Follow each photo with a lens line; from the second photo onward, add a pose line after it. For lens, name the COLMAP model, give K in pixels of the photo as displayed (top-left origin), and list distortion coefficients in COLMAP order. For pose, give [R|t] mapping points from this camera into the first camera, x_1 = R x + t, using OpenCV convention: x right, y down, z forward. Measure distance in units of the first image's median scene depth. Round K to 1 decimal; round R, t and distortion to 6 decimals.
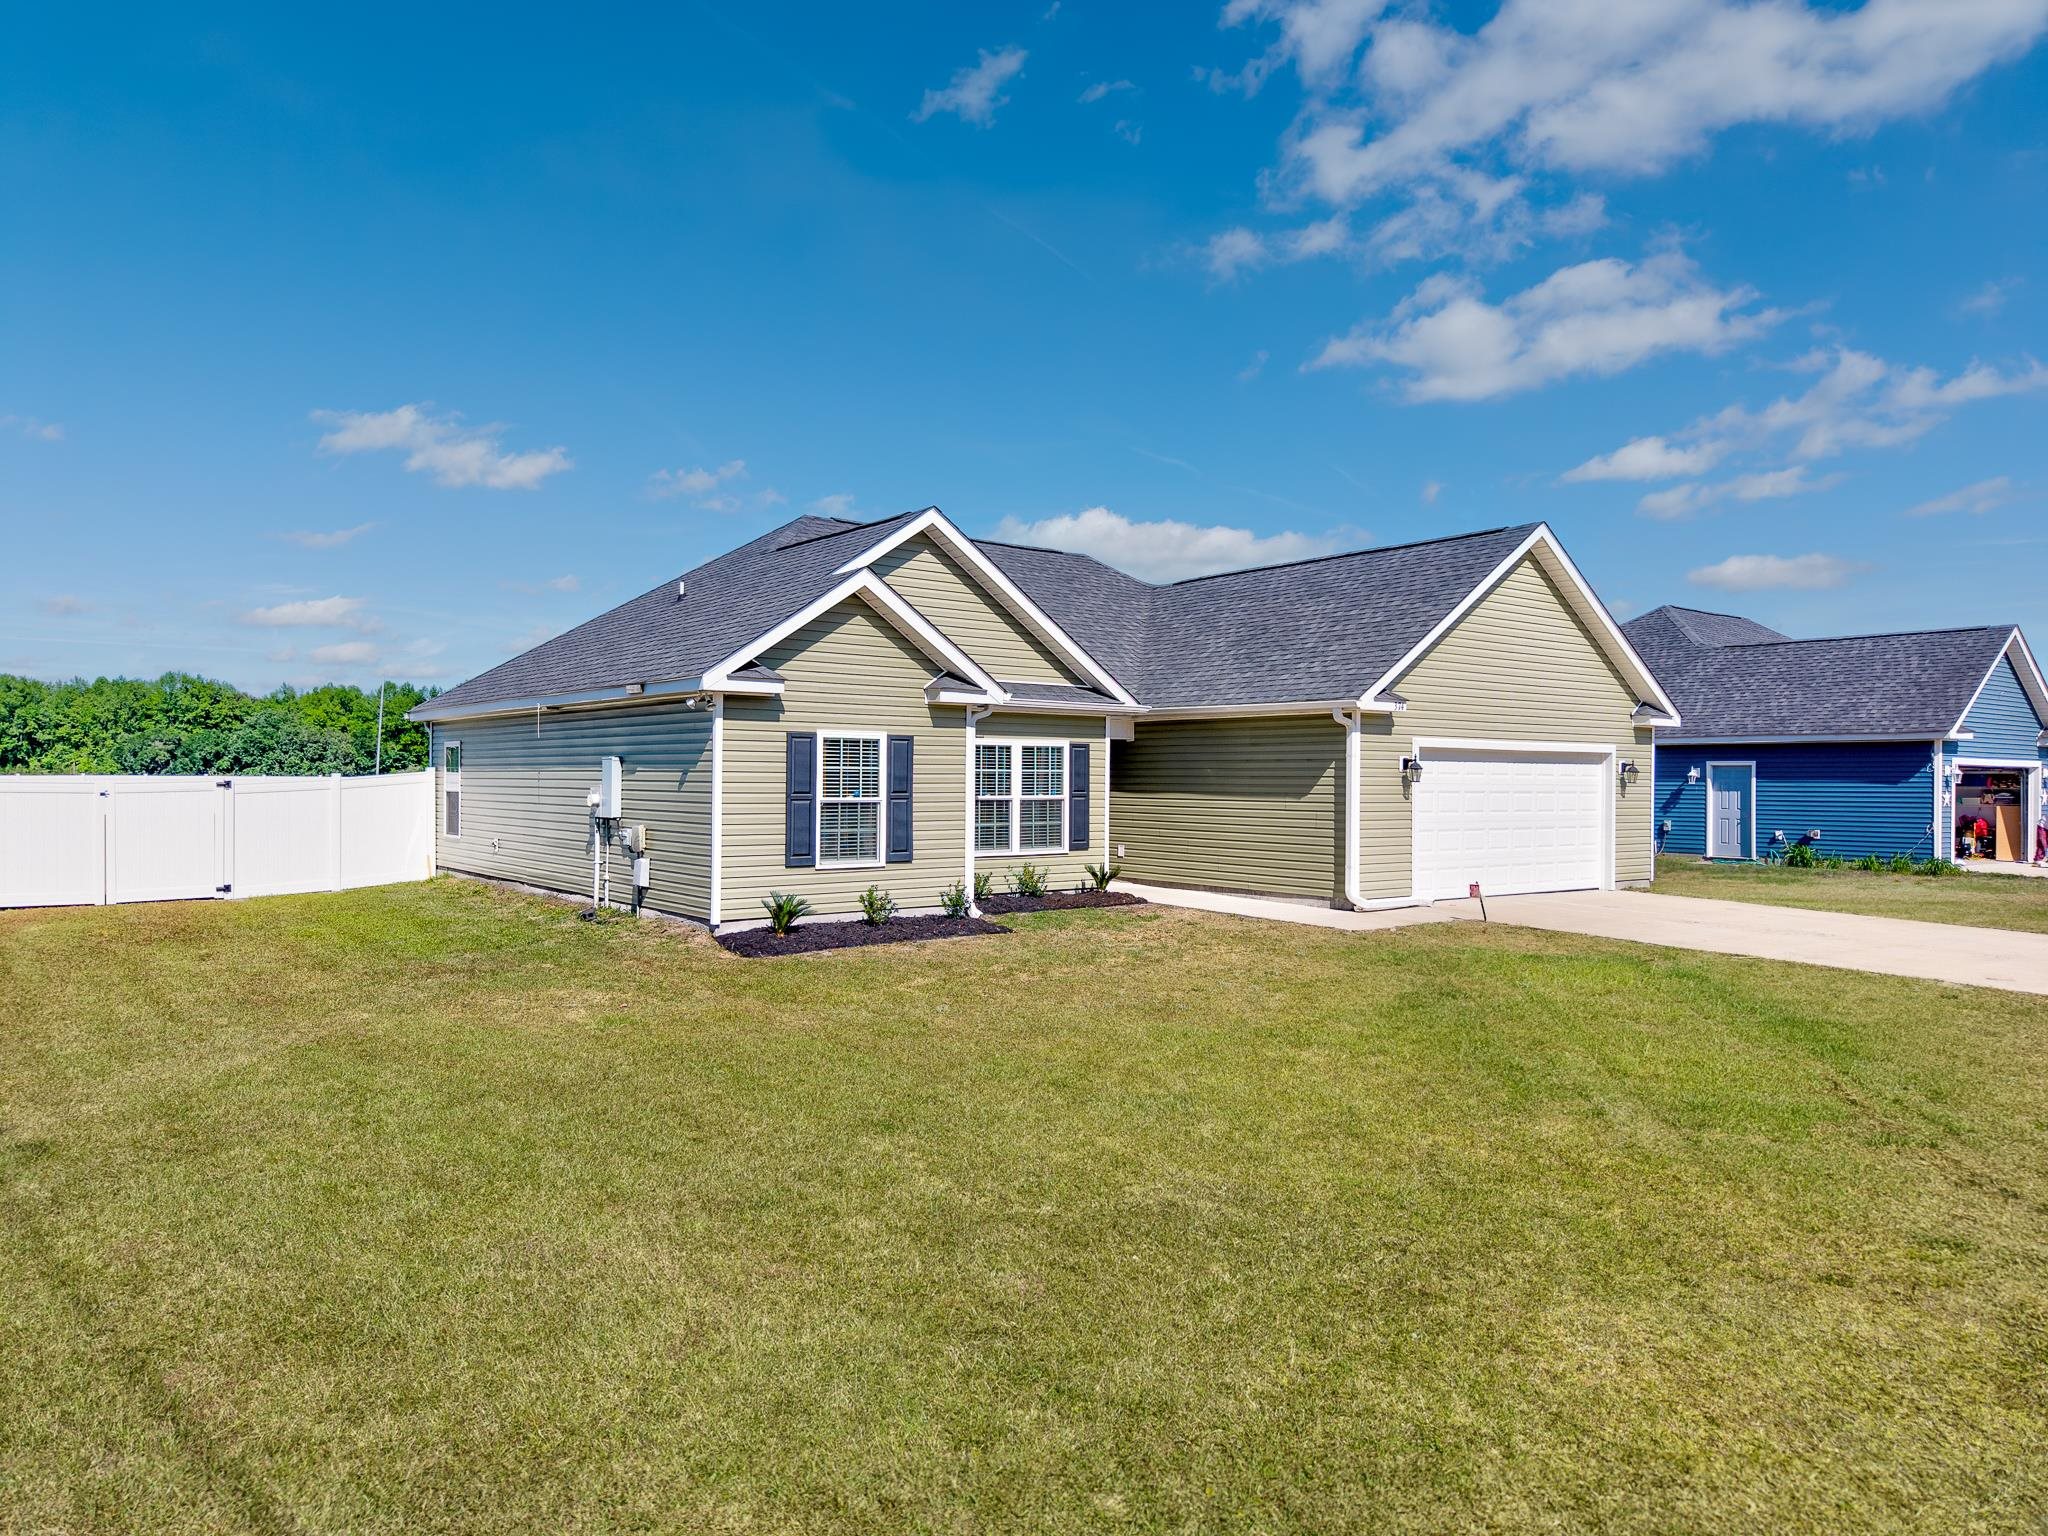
lens RADIAL K [[1401.7, 0, 1052.7], [0, 1401.7, 782.6], [0, 0, 1]] dist [-0.000650, 0.004850]
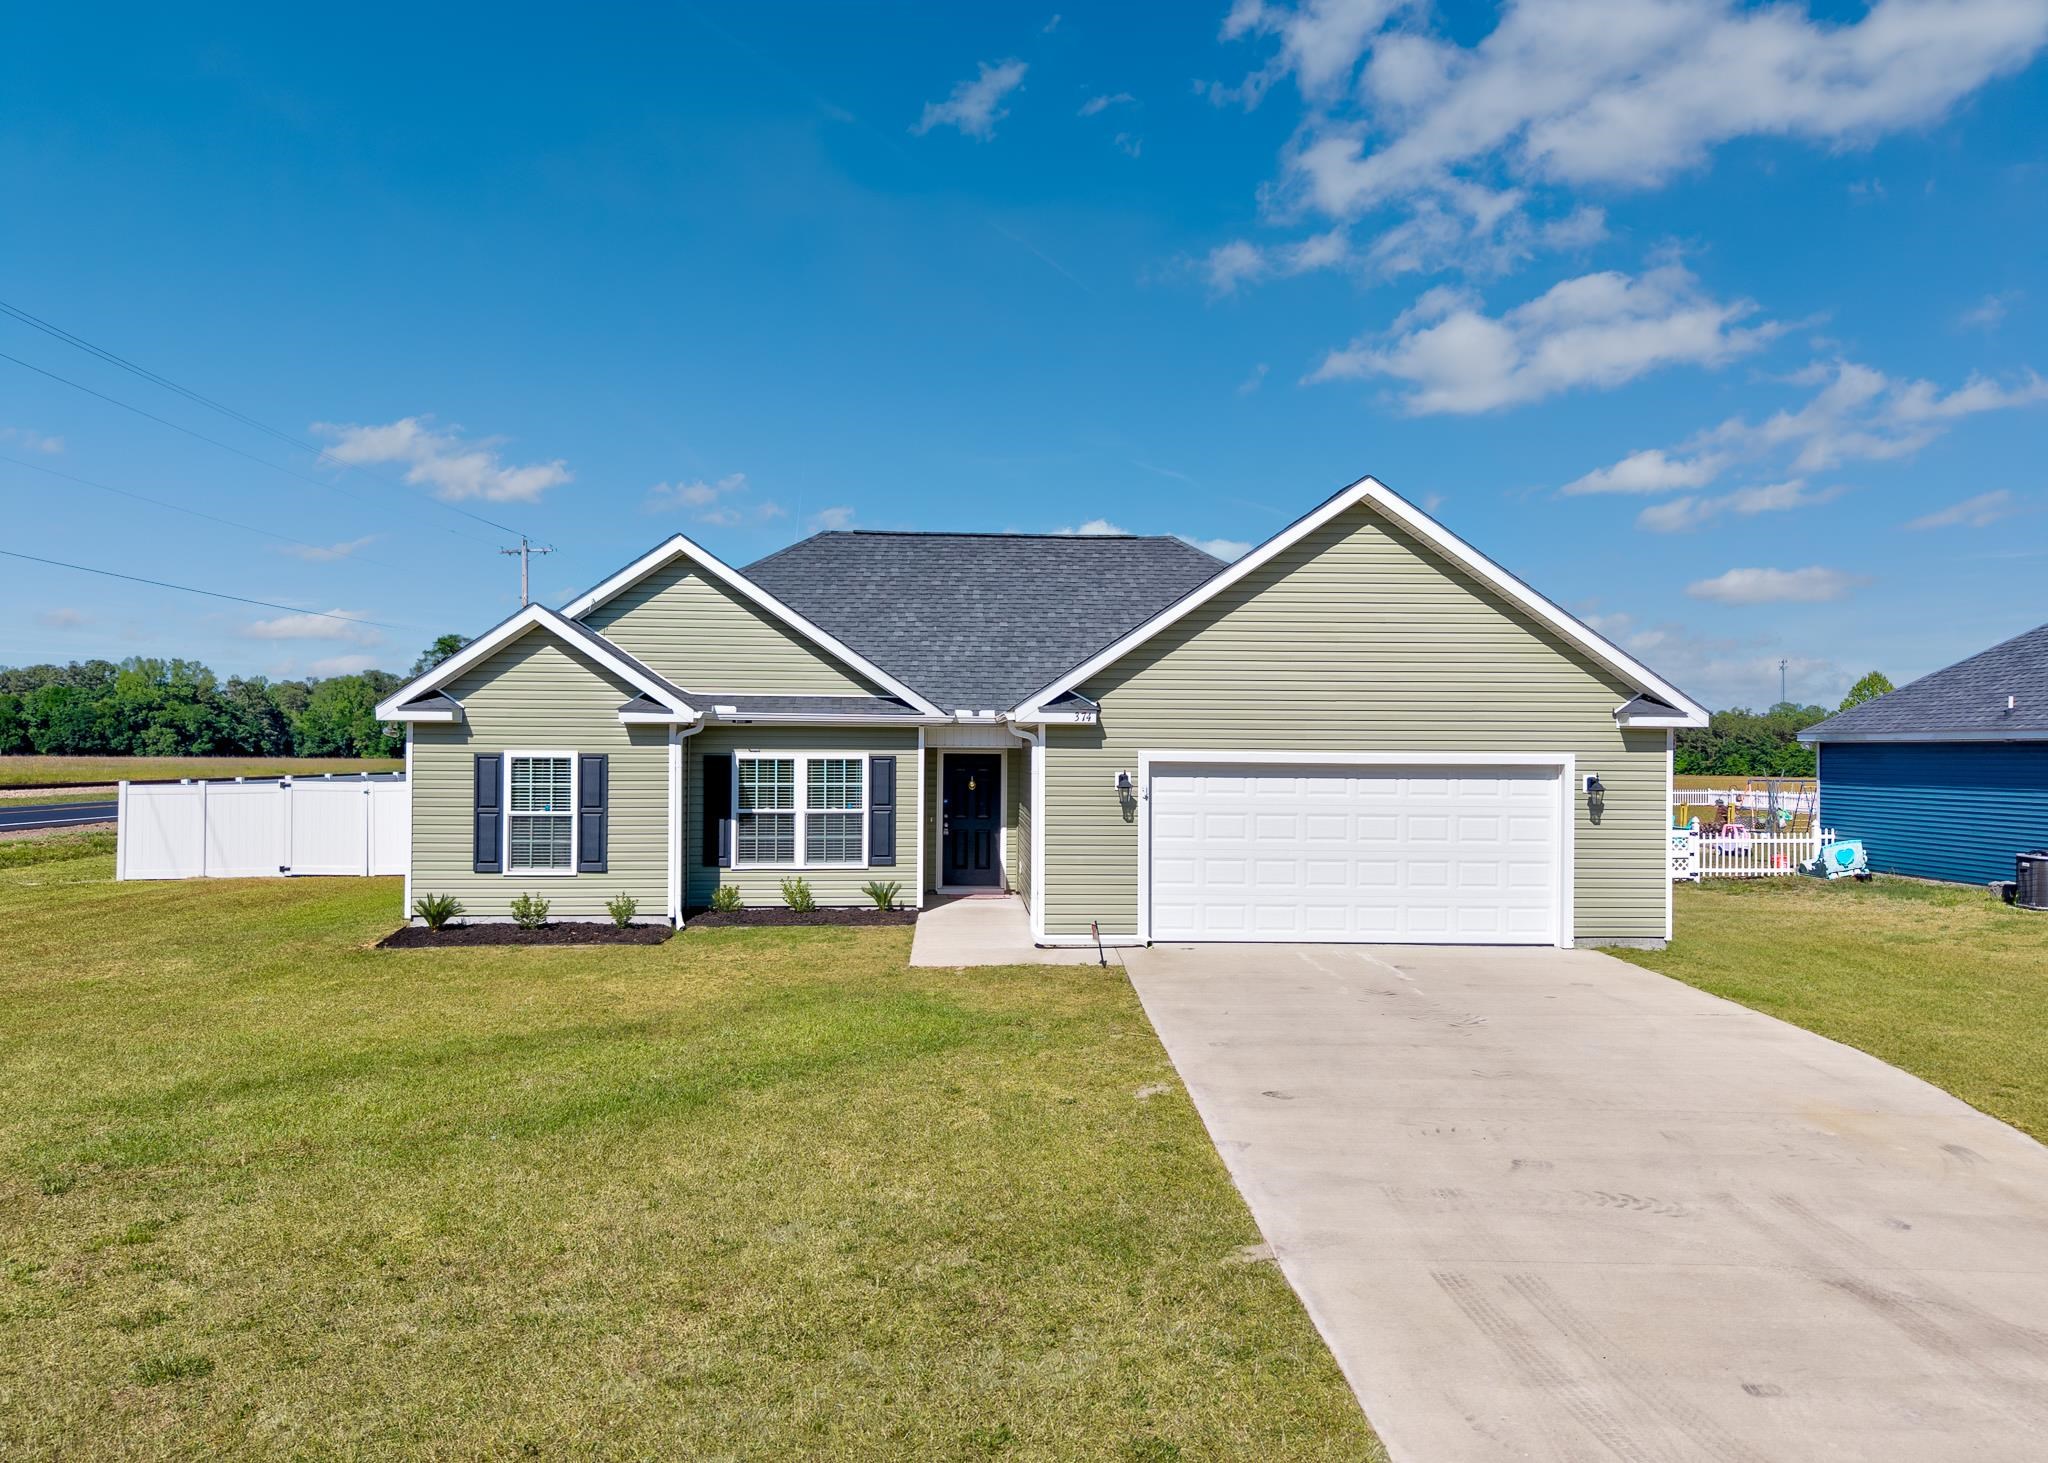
lens RADIAL K [[1545.9, 0, 1023.6], [0, 1545.9, 740.3], [0, 0, 1]] dist [0.023218, -0.029913]
pose [[0.818212, -0.005198, -0.574893, 0.722571], [-0.003099, 0.999905, -0.013451, -0.024970], [0.574908, 0.012788, 0.818118, 0.183513]]
